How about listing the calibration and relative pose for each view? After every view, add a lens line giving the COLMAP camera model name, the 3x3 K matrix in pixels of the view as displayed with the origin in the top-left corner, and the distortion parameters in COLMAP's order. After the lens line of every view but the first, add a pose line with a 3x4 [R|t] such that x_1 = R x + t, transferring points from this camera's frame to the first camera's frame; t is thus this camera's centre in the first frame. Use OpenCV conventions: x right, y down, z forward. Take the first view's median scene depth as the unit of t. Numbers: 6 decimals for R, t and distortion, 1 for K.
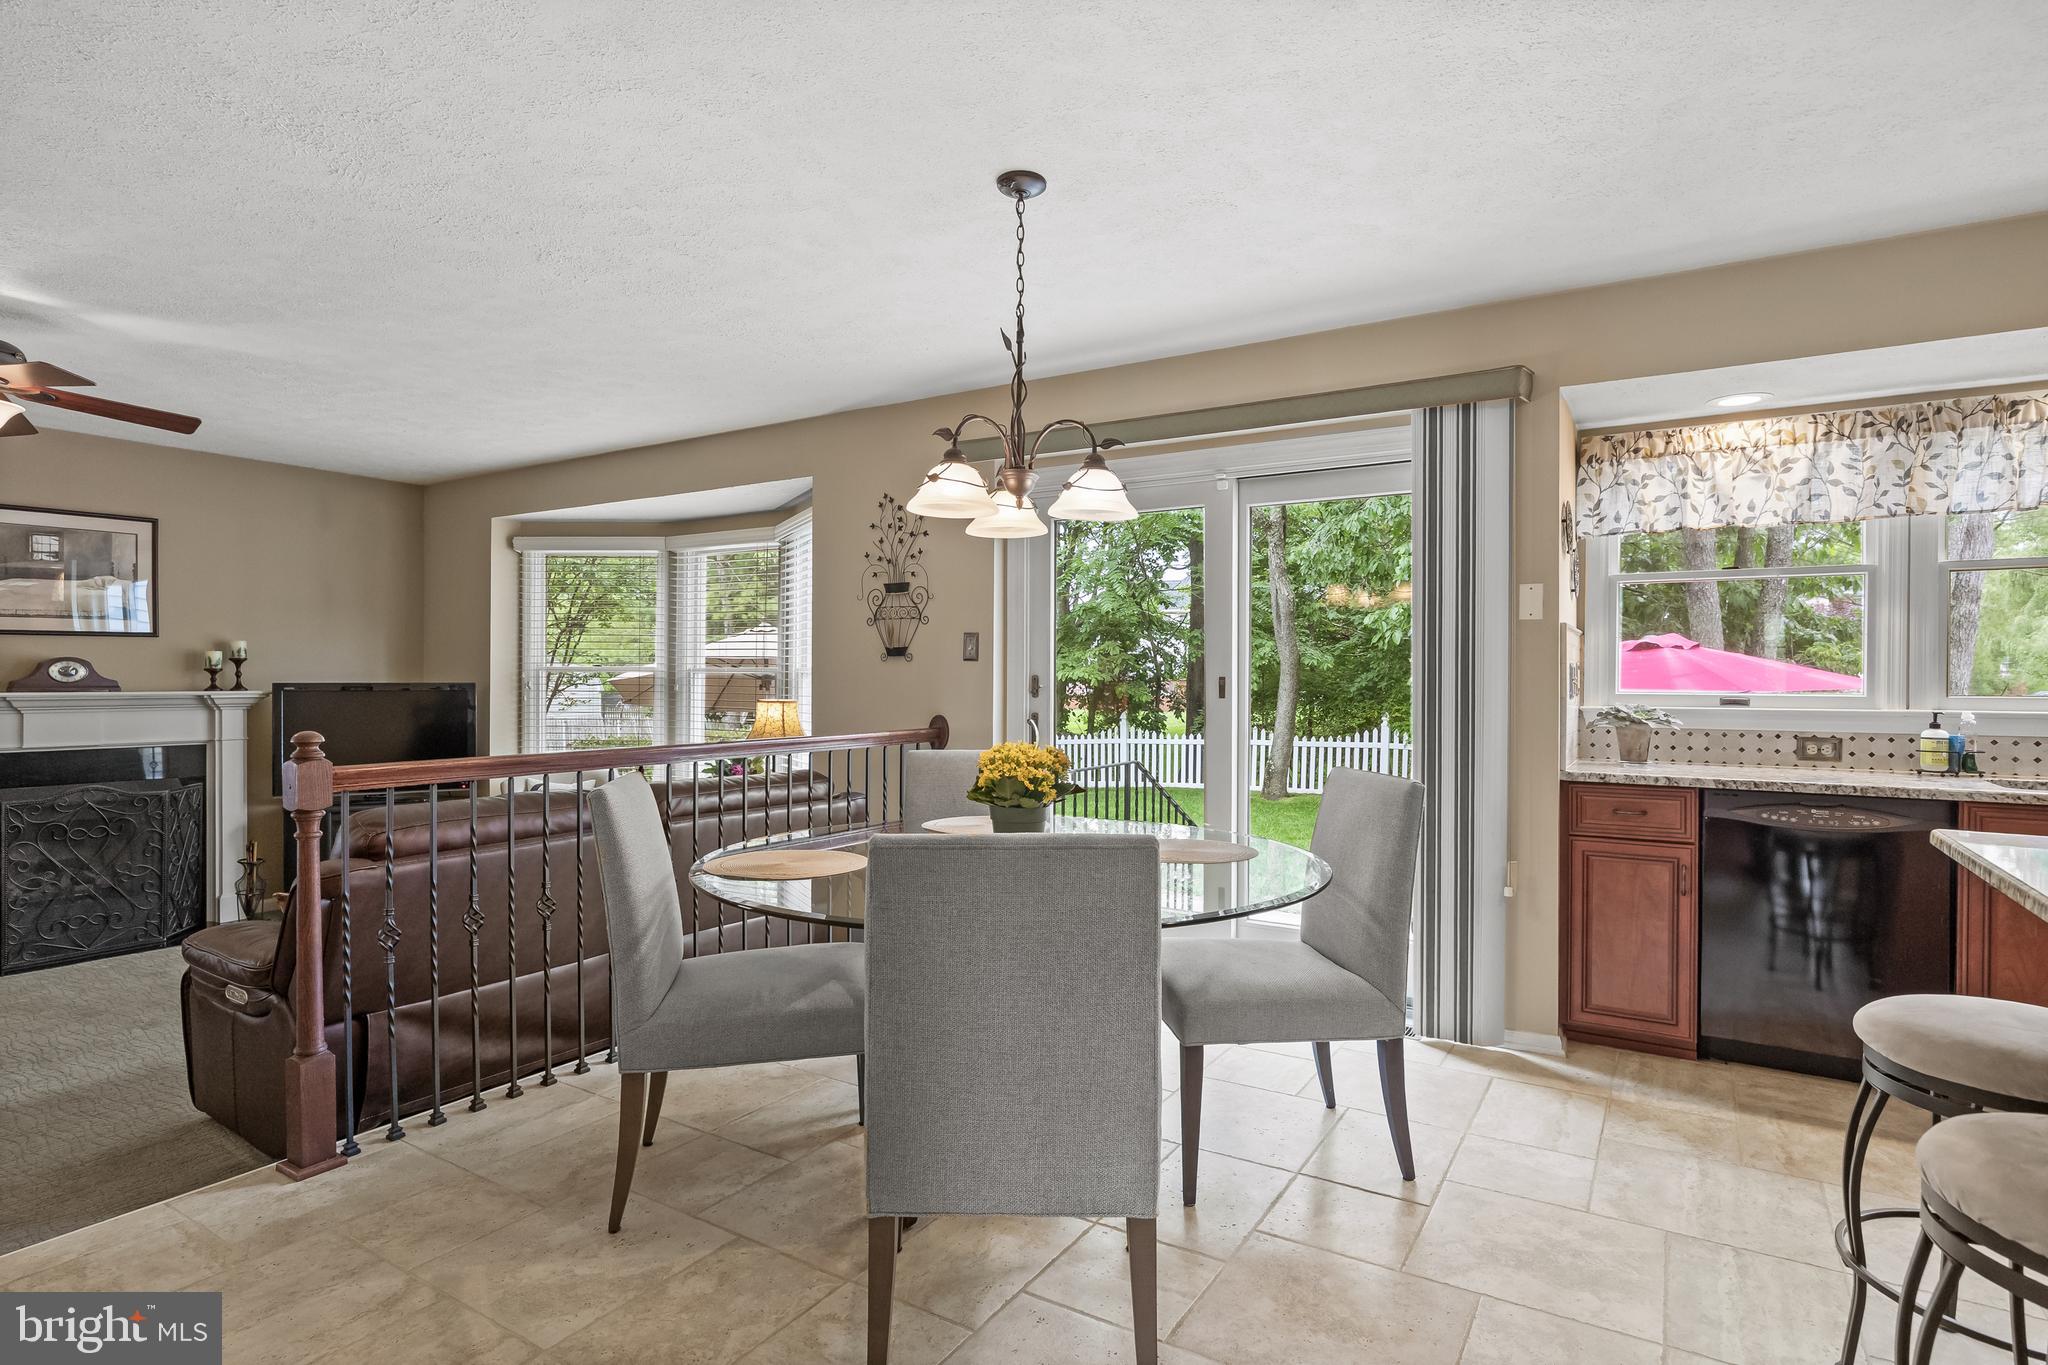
lens RADIAL K [[1045.6, 0, 1024.0], [0, 1045.6, 682.5], [0, 0, 1]] dist [-0.000892, -0.007801]
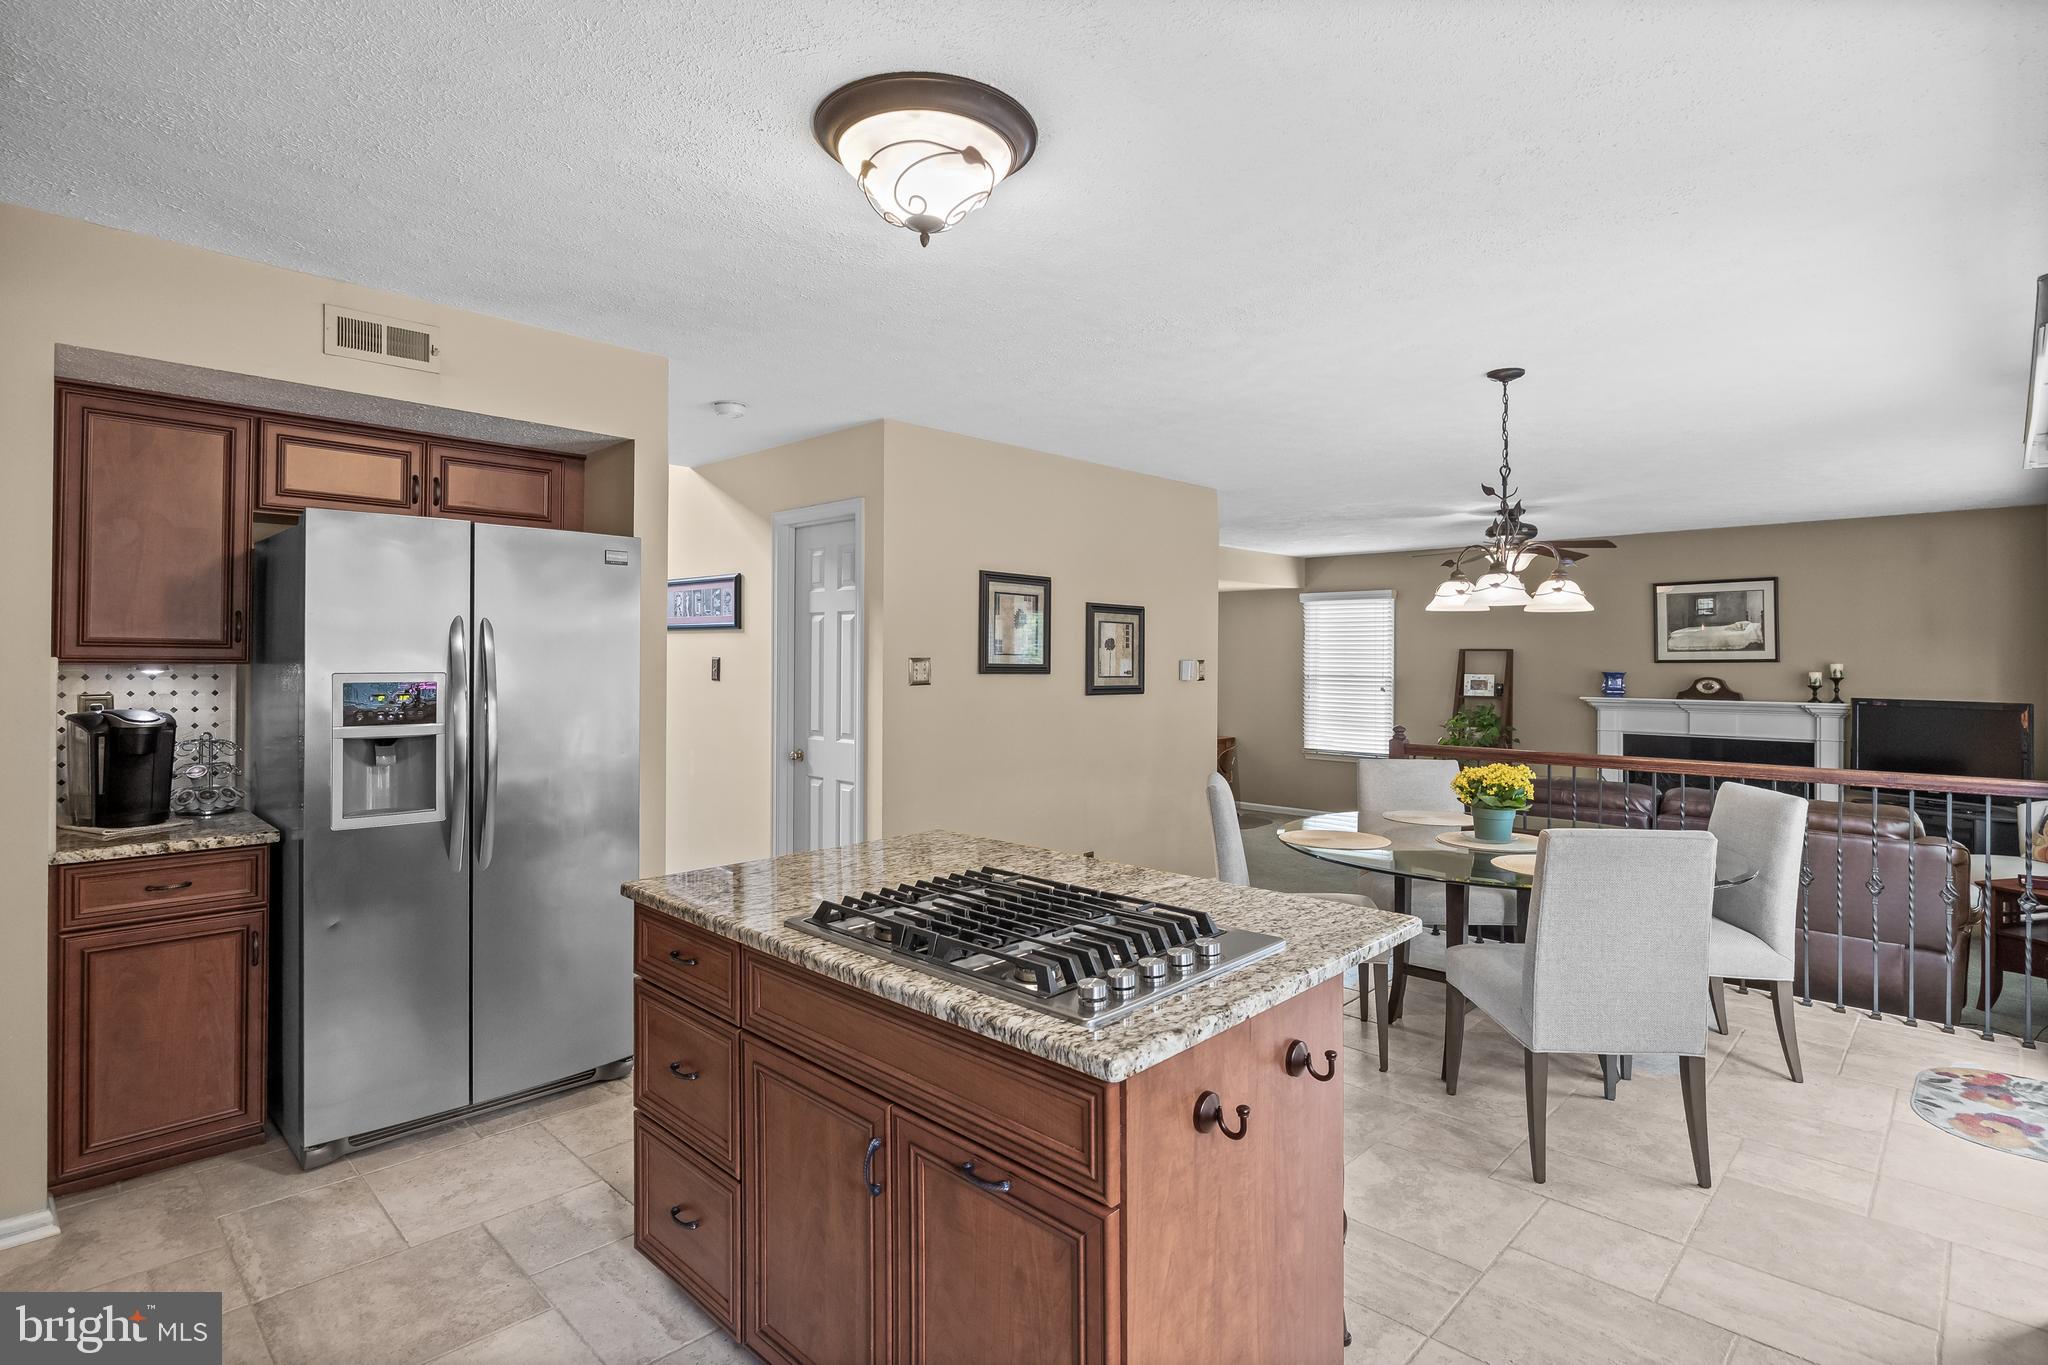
lens RADIAL K [[1003.0, 0, 1030.3], [0, 1003.0, 650.5], [0, 0, 1]] dist [-0.011632, -0.000203]
pose [[-0.202062, -0.012541, -0.979293, 0.804509], [-0.009898, 0.999893, -0.010762, -0.042208], [0.979323, 0.007518, -0.202164, 0.352494]]
